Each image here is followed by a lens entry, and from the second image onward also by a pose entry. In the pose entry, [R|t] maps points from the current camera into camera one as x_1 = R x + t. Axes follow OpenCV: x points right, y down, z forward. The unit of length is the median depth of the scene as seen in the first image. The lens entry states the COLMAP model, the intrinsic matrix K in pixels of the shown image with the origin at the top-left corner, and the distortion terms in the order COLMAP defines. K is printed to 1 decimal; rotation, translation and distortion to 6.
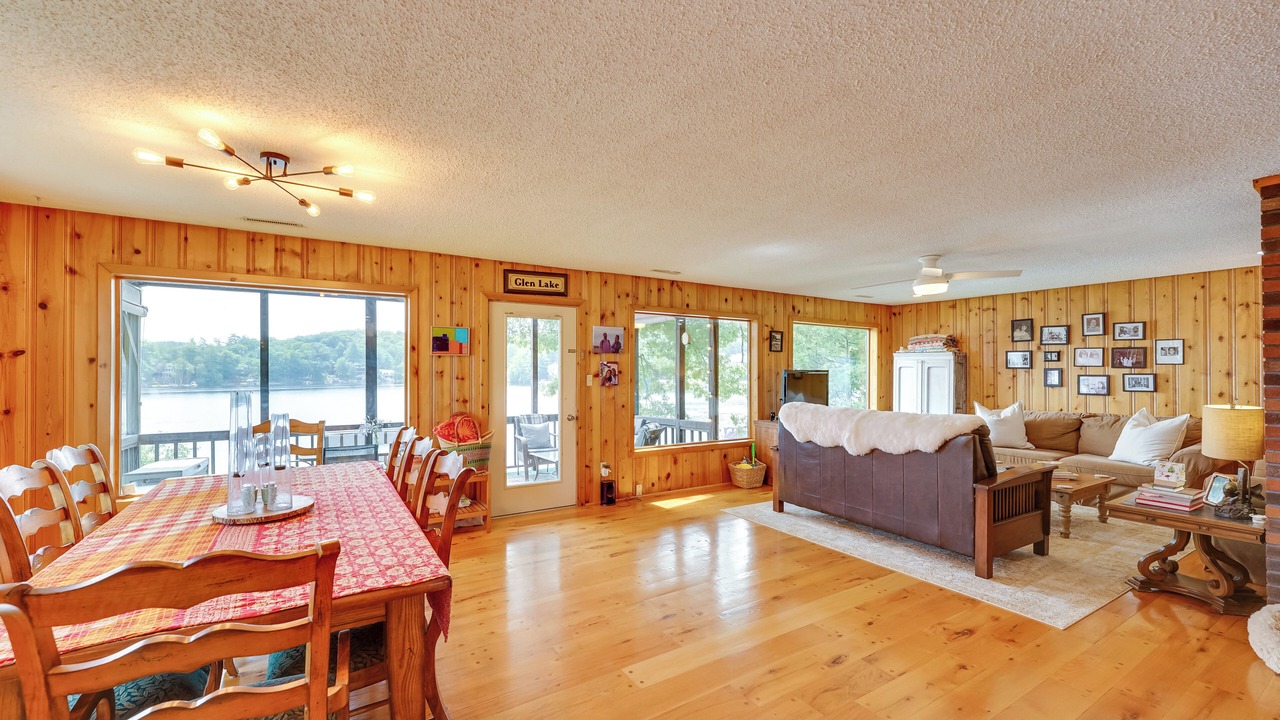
lens RADIAL K [[480.5, 0, 584.3], [0, 480.5, 364.2], [0, 0, 1]] dist [-0.006731, 0.000084]
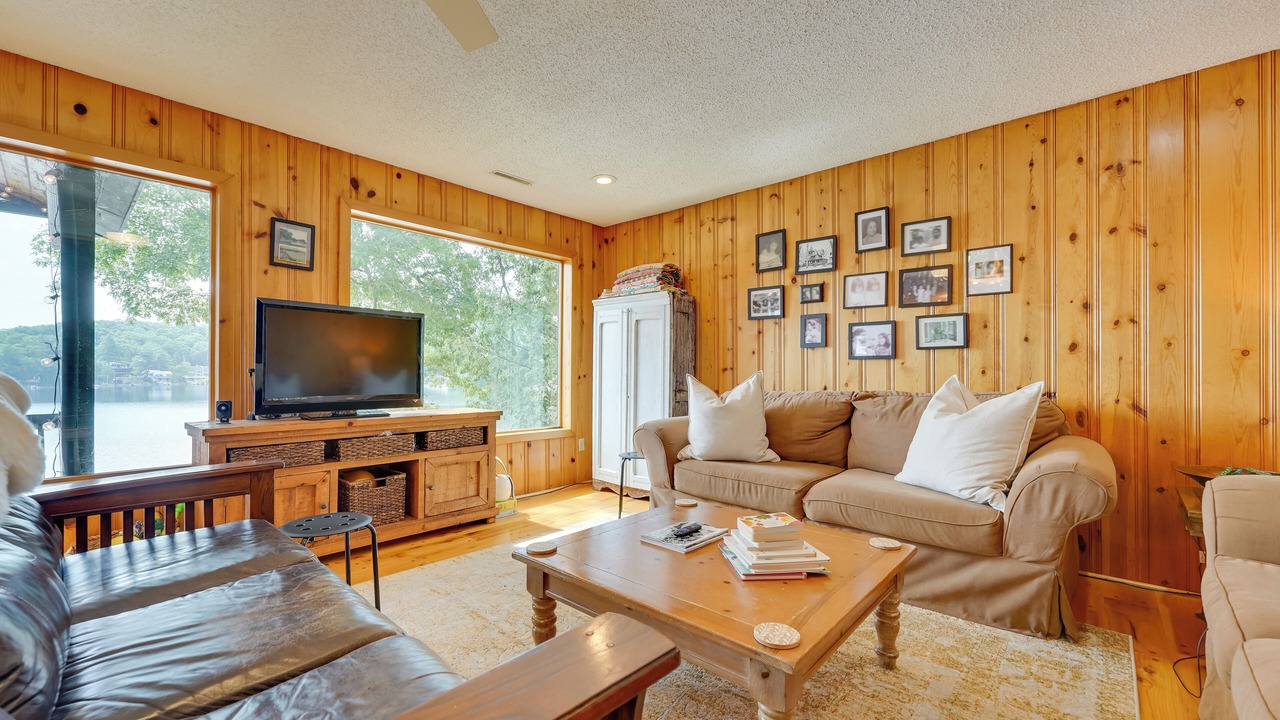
lens RADIAL K [[480.5, 0, 574.2], [0, 480.5, 370.1], [0, 0, 1]] dist [-0.006731, 0.000084]
pose [[0.967319, -0.002937, 0.253545, 0.586683], [0.001455, 0.999981, 0.006034, 0.072820], [-0.253557, -0.005468, 0.967305, 0.544313]]
